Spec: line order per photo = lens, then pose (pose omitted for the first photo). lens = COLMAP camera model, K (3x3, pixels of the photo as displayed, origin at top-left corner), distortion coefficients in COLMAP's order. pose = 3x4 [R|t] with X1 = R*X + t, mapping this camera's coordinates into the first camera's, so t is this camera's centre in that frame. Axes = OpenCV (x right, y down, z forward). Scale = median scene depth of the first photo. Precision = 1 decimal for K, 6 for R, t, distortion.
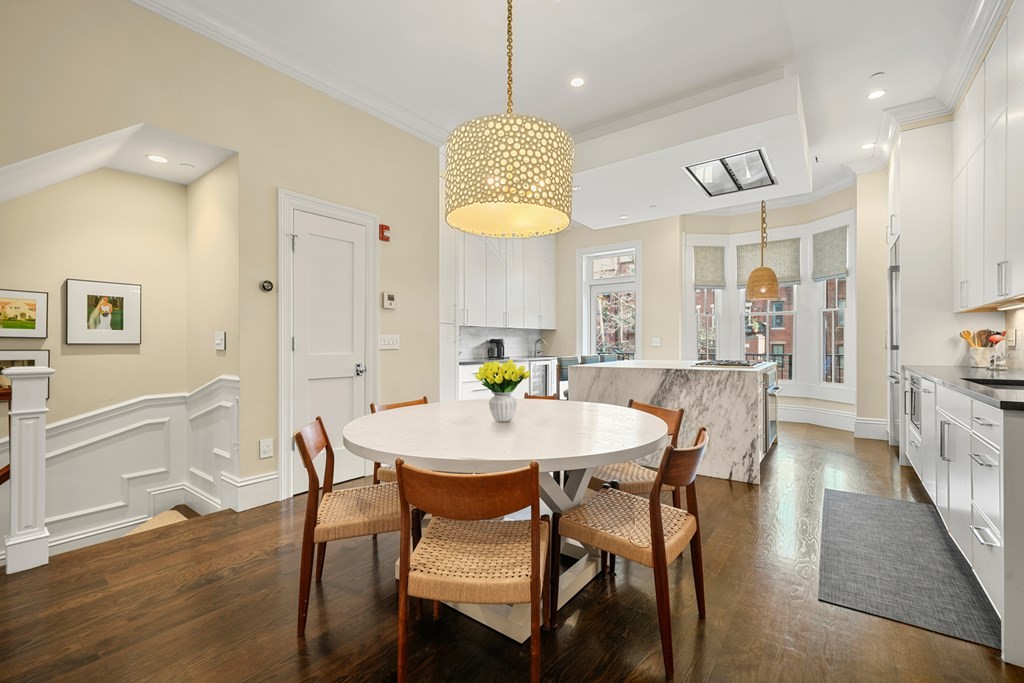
lens RADIAL K [[437.0, 0, 517.2], [0, 437.0, 342.1], [0, 0, 1]] dist [0.002701, -0.000346]
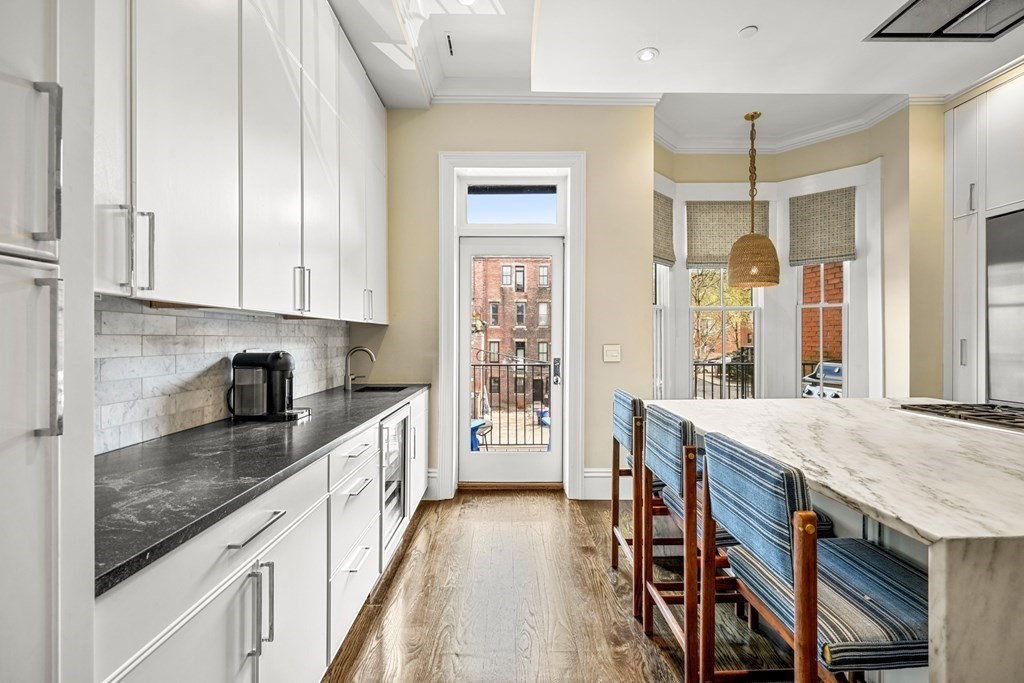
lens RADIAL K [[437.0, 0, 516.2], [0, 437.0, 333.5], [0, 0, 1]] dist [0.002701, -0.000346]
pose [[0.797487, 0.009093, 0.603268, -0.096901], [-0.002981, 0.999934, -0.011131, -0.019143], [-0.603329, 0.007079, 0.797461, 0.714332]]
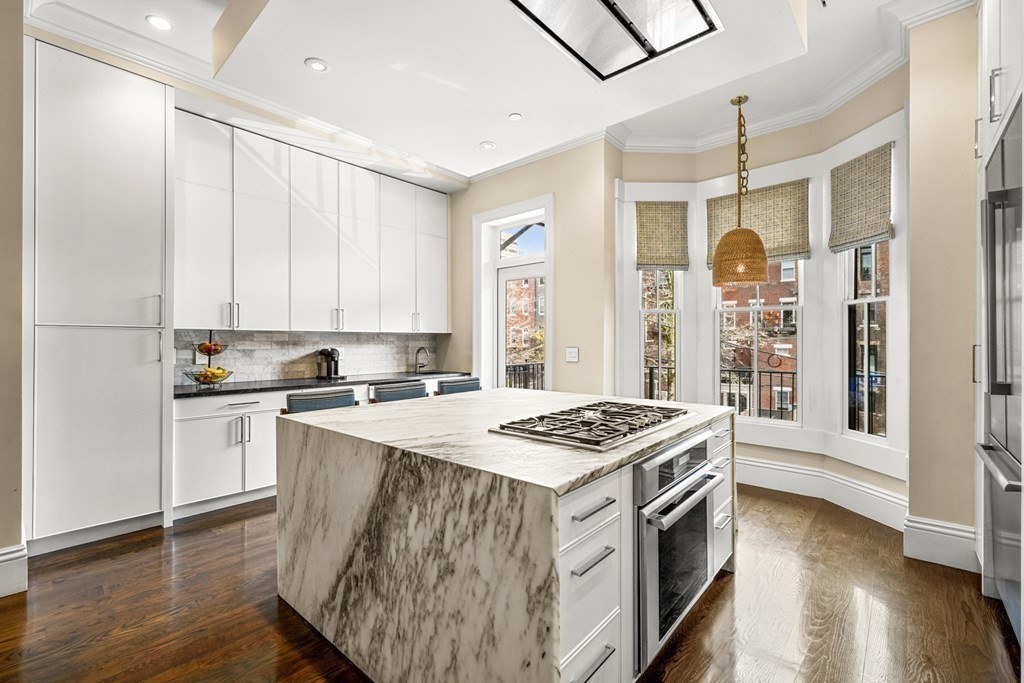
lens RADIAL K [[437.0, 0, 516.4], [0, 437.0, 341.2], [0, 0, 1]] dist [0.002701, -0.000346]
pose [[0.996142, 0.000596, -0.087755, 0.320449], [-0.000145, 0.999987, 0.005145, -0.024368], [0.087756, -0.005112, 0.996129, 0.396077]]
